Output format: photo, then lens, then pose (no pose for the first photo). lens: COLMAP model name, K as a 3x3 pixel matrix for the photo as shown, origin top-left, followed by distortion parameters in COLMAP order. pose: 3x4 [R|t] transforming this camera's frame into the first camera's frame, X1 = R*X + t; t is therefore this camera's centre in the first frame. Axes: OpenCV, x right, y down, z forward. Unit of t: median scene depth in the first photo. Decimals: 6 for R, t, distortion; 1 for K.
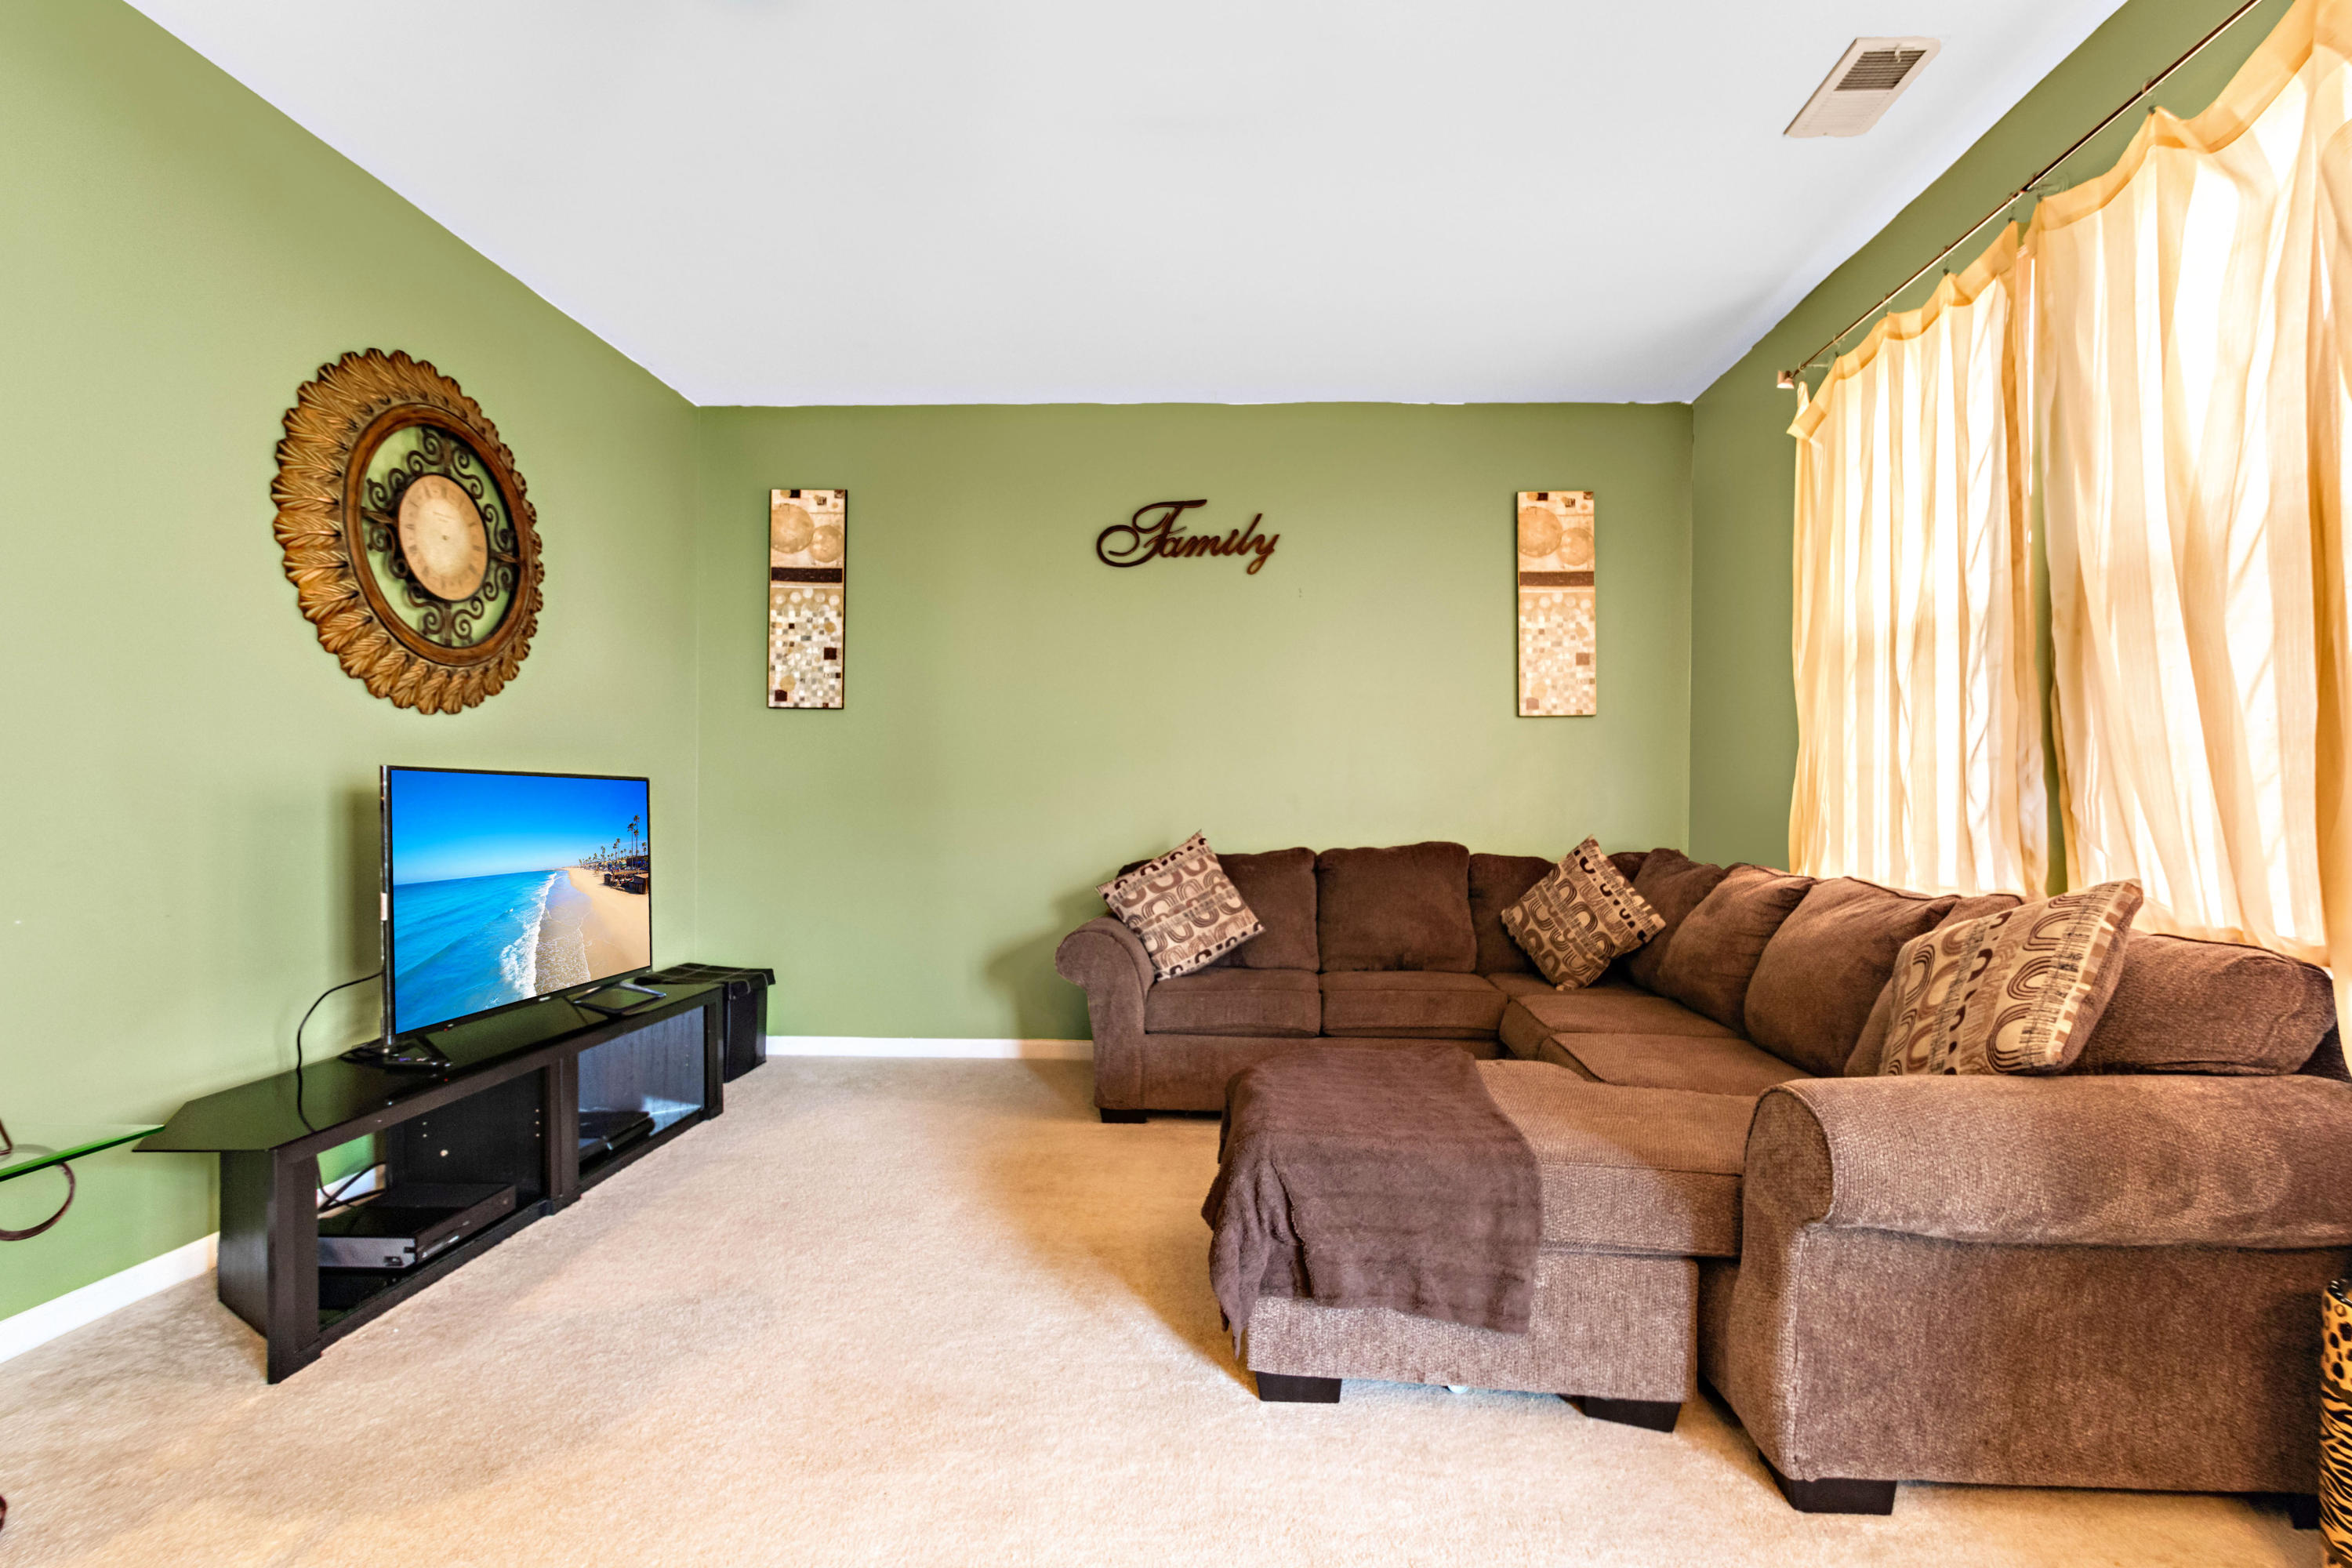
lens RADIAL K [[1075.6, 0, 1200.3], [0, 1075.6, 811.0], [0, 0, 1]] dist [-0.010265, -0.000060]
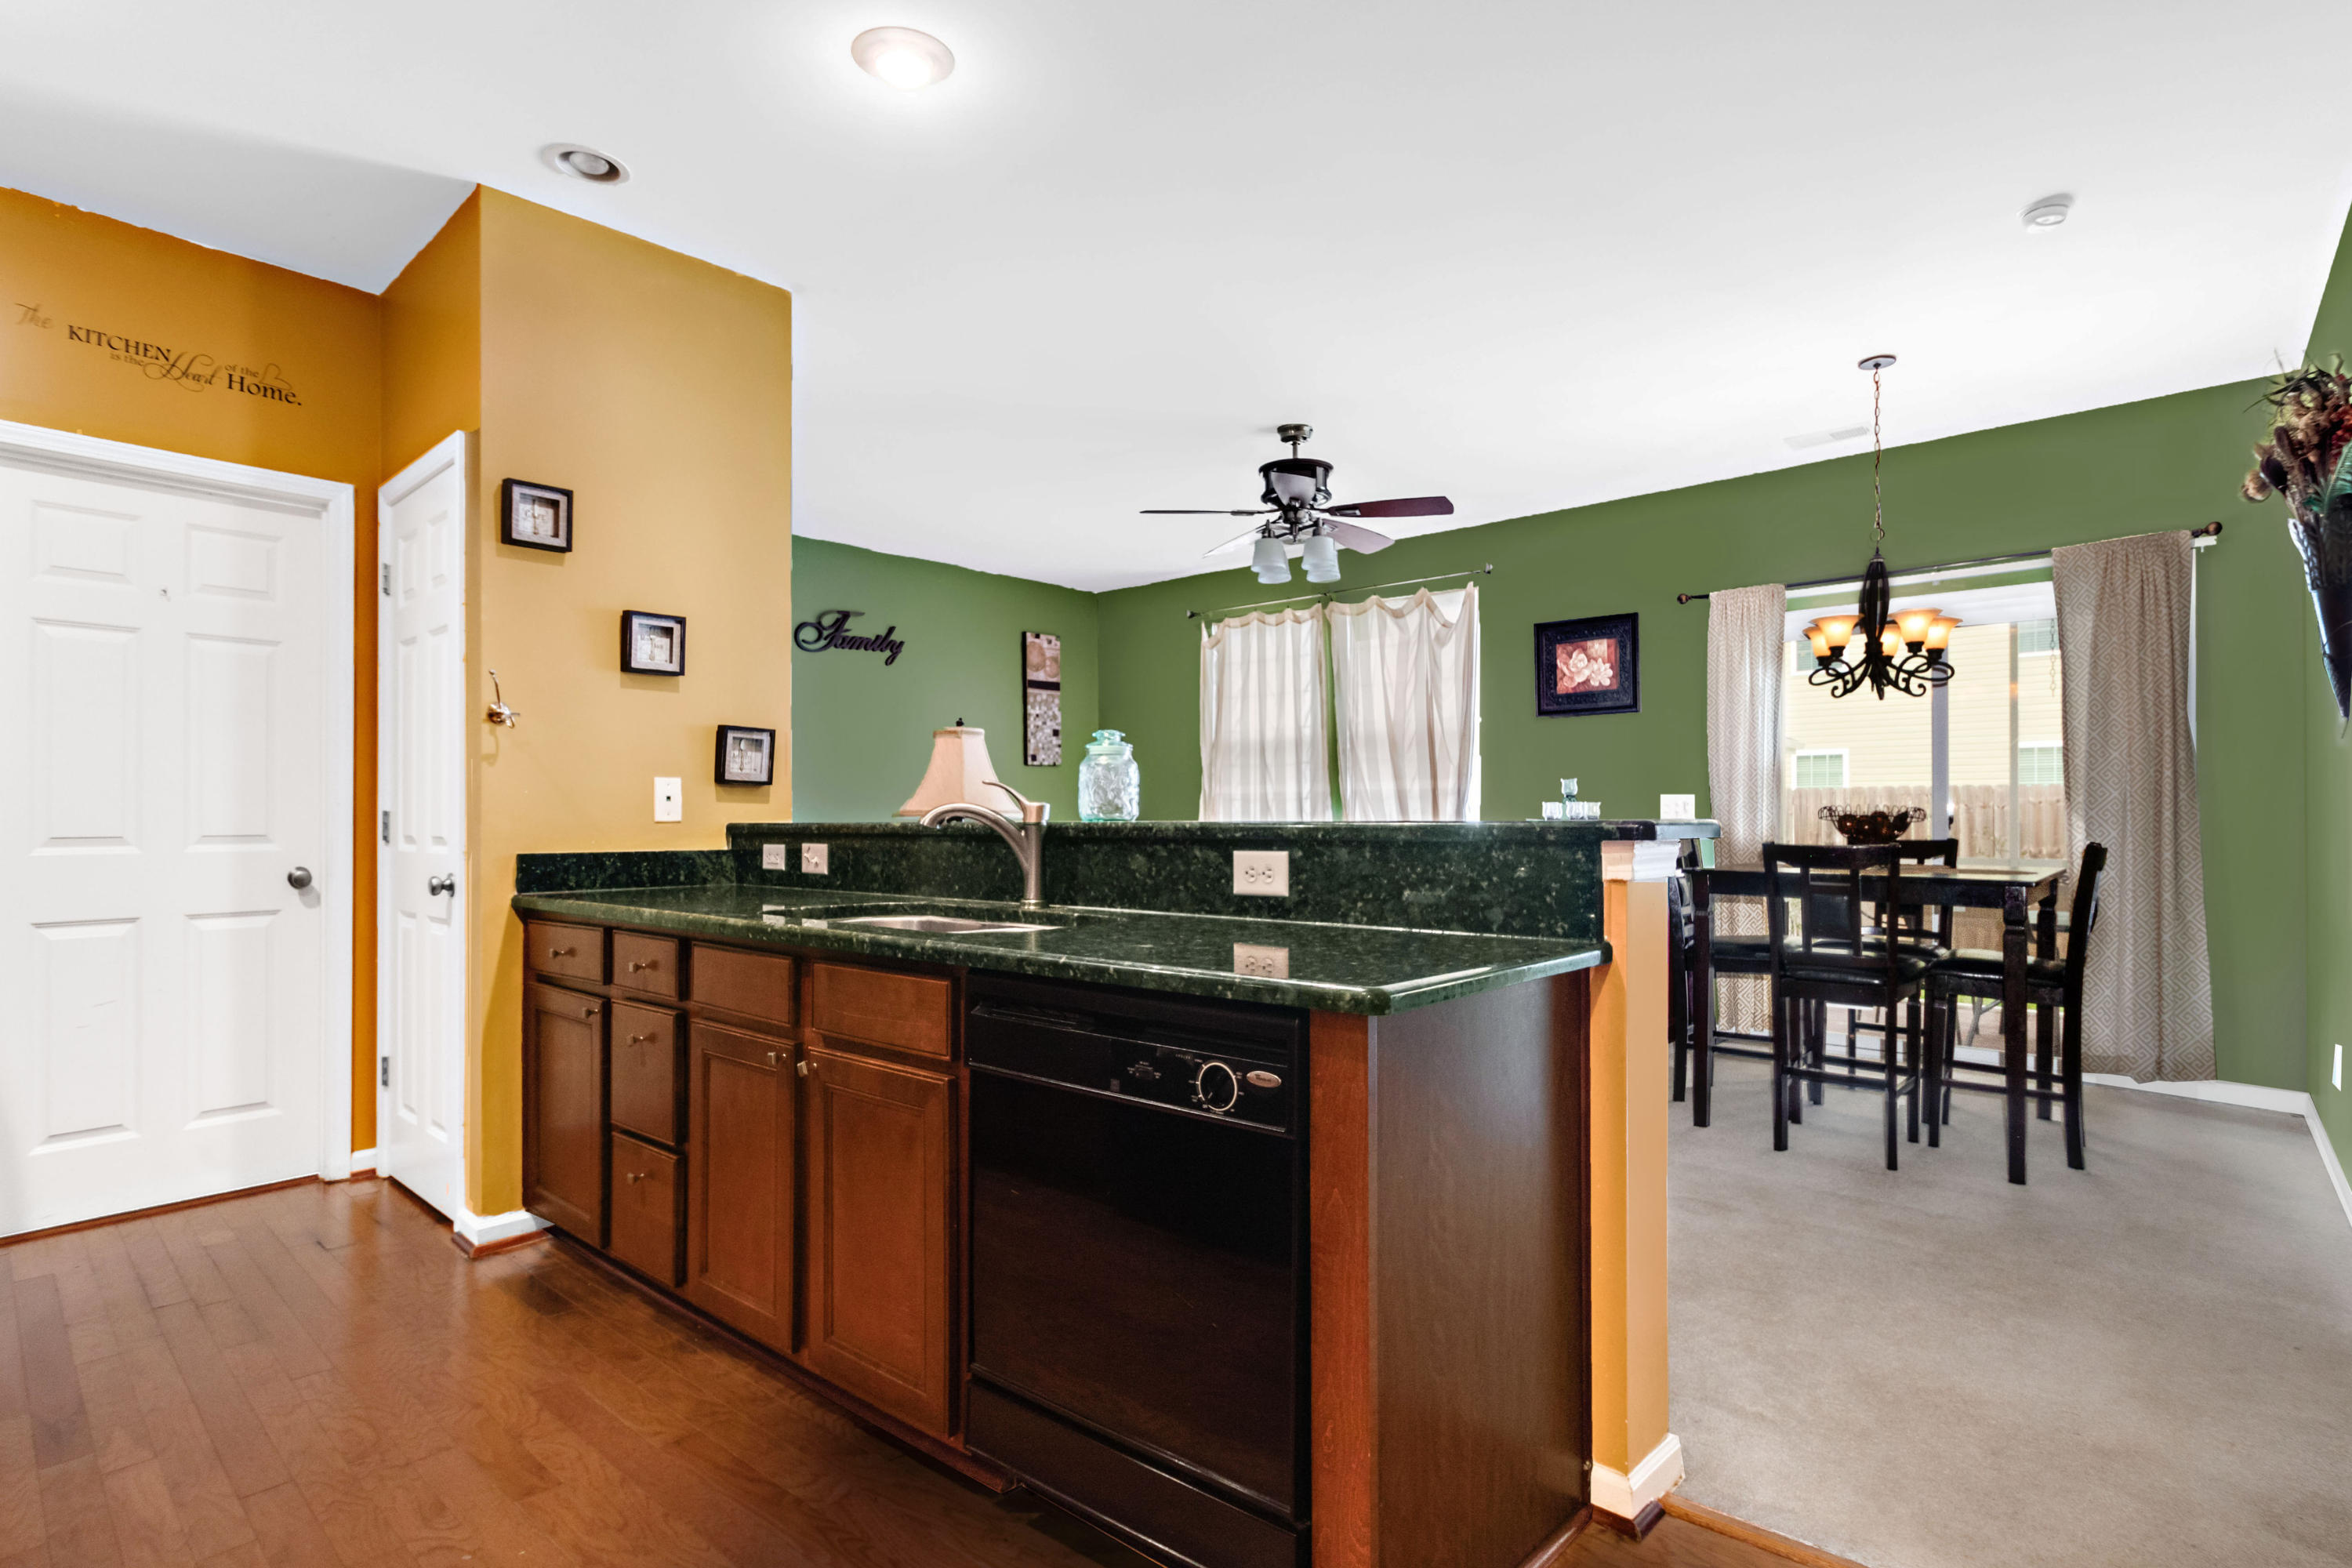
lens RADIAL K [[1156.5, 0, 1169.3], [0, 1156.5, 823.0], [0, 0, 1]] dist [-0.041748, -0.000435]
pose [[0.644413, -0.016054, 0.764509, -1.161790], [0.014441, 0.999857, 0.008824, -0.014648], [-0.764541, 0.005354, 0.644552, -0.400758]]
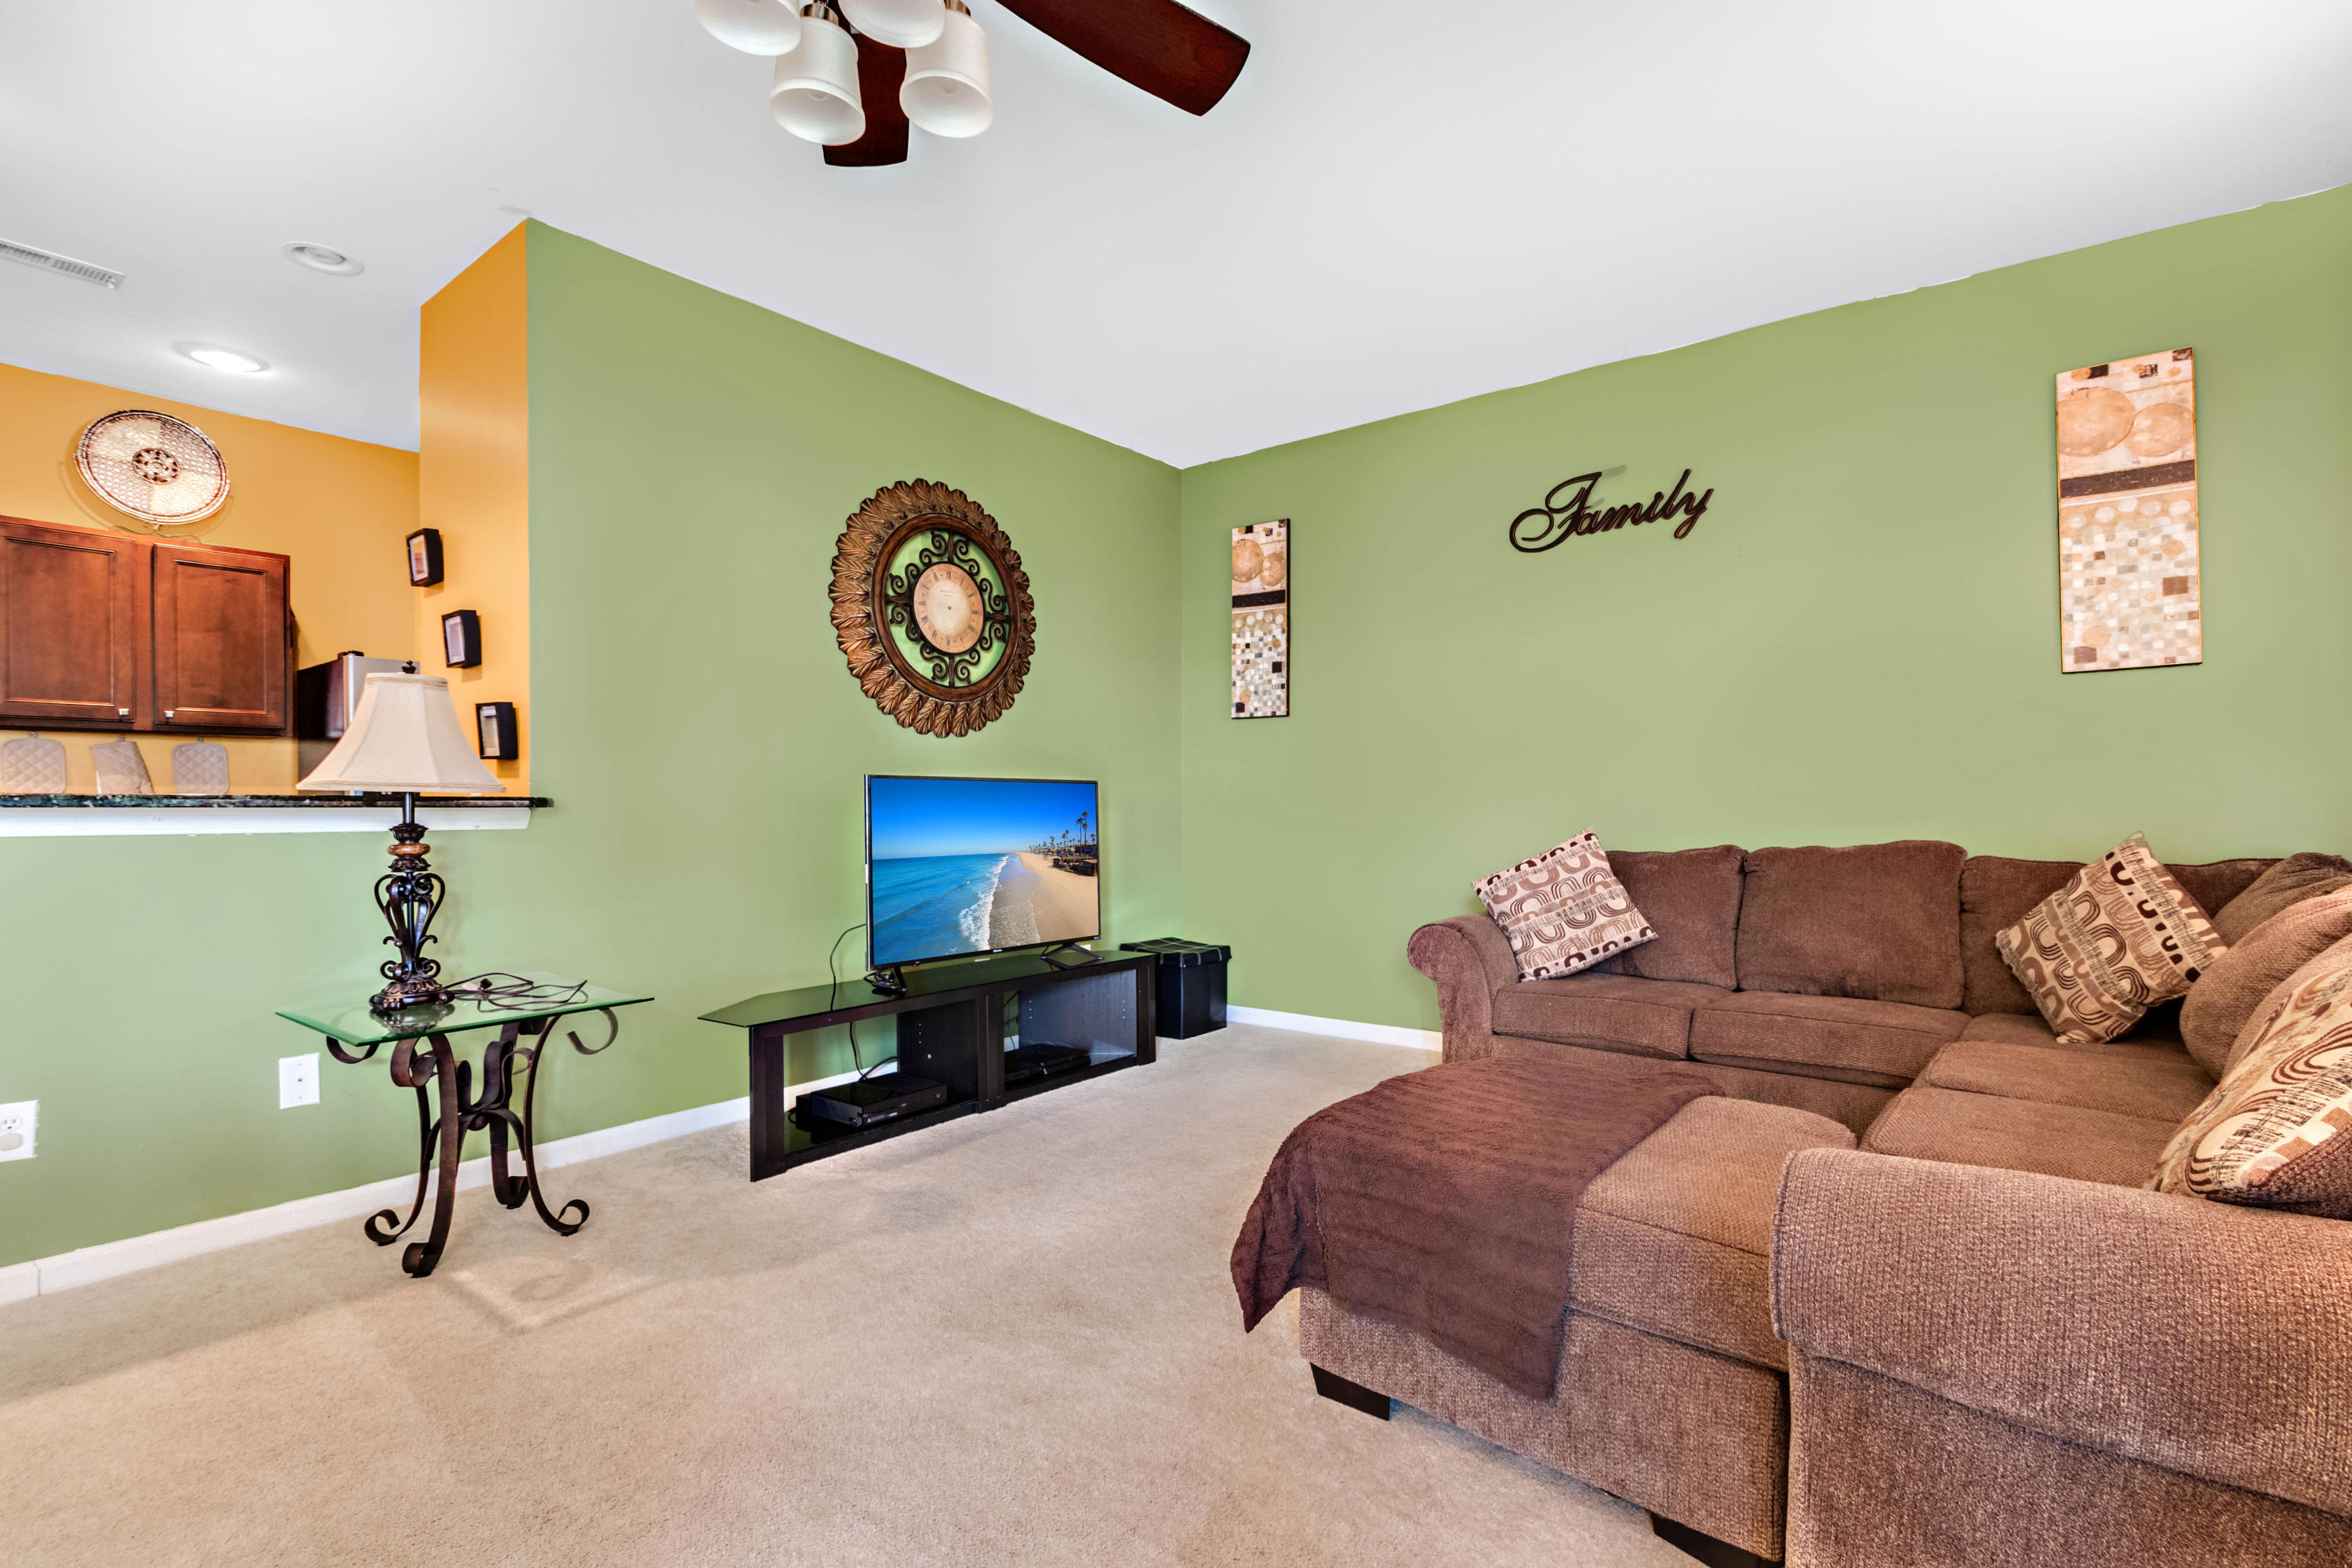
lens RADIAL K [[1075.6, 0, 1216.8], [0, 1075.6, 805.8], [0, 0, 1]] dist [-0.010265, -0.000060]
pose [[0.812973, -0.008866, -0.582234, 0.311667], [0.005652, 0.999957, -0.007335, 0.007169], [0.582274, 0.002673, 0.812988, 0.072496]]
